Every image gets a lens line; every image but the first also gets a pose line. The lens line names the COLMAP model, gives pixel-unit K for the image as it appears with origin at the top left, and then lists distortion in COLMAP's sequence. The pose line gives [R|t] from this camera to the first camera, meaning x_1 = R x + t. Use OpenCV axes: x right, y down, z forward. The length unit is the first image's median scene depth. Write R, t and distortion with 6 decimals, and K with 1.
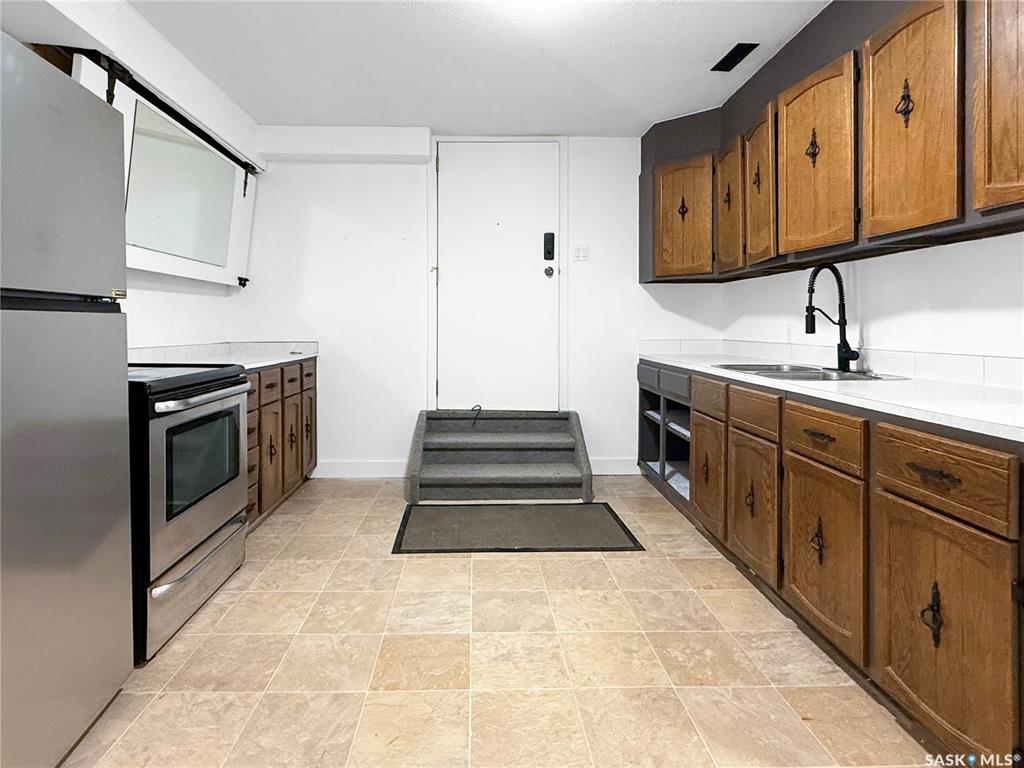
lens RADIAL K [[546.0, 0, 497.6], [0, 546.0, 327.3], [0, 0, 1]] dist [-0.001778, -0.000230]
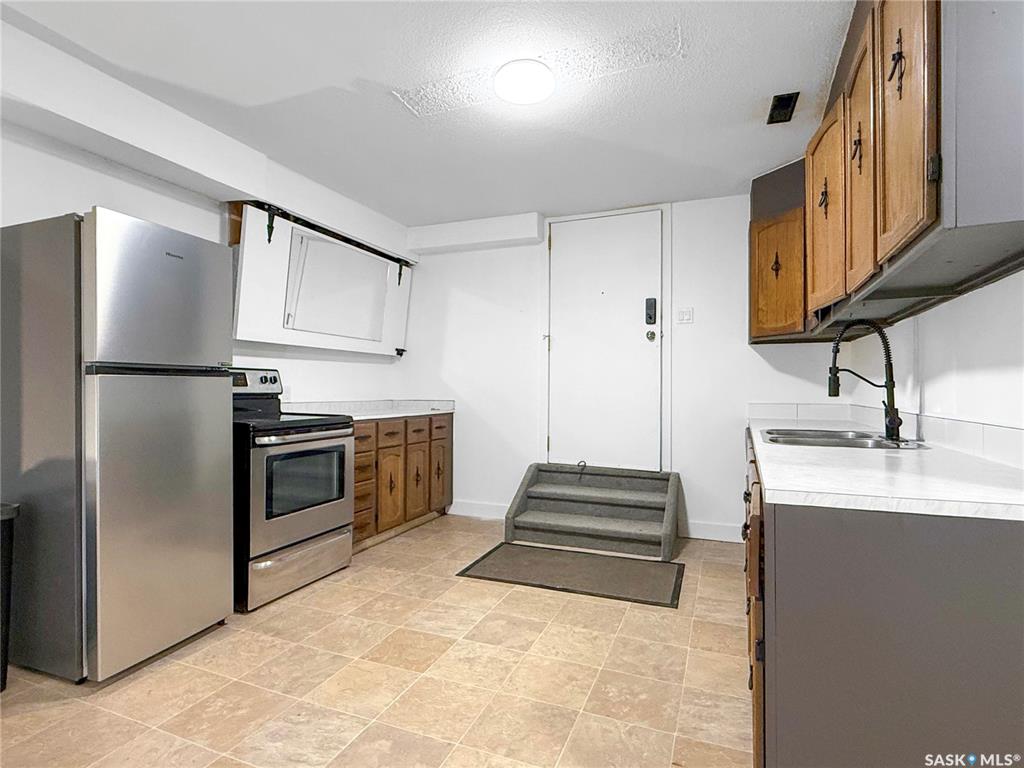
lens RADIAL K [[546.0, 0, 541.8], [0, 546.0, 380.2], [0, 0, 1]] dist [-0.001778, -0.000230]
pose [[0.920239, -0.001098, -0.391356, 0.438079], [-0.006550, 0.999813, -0.018207, 0.003448], [0.391303, 0.019318, 0.920059, -0.043009]]
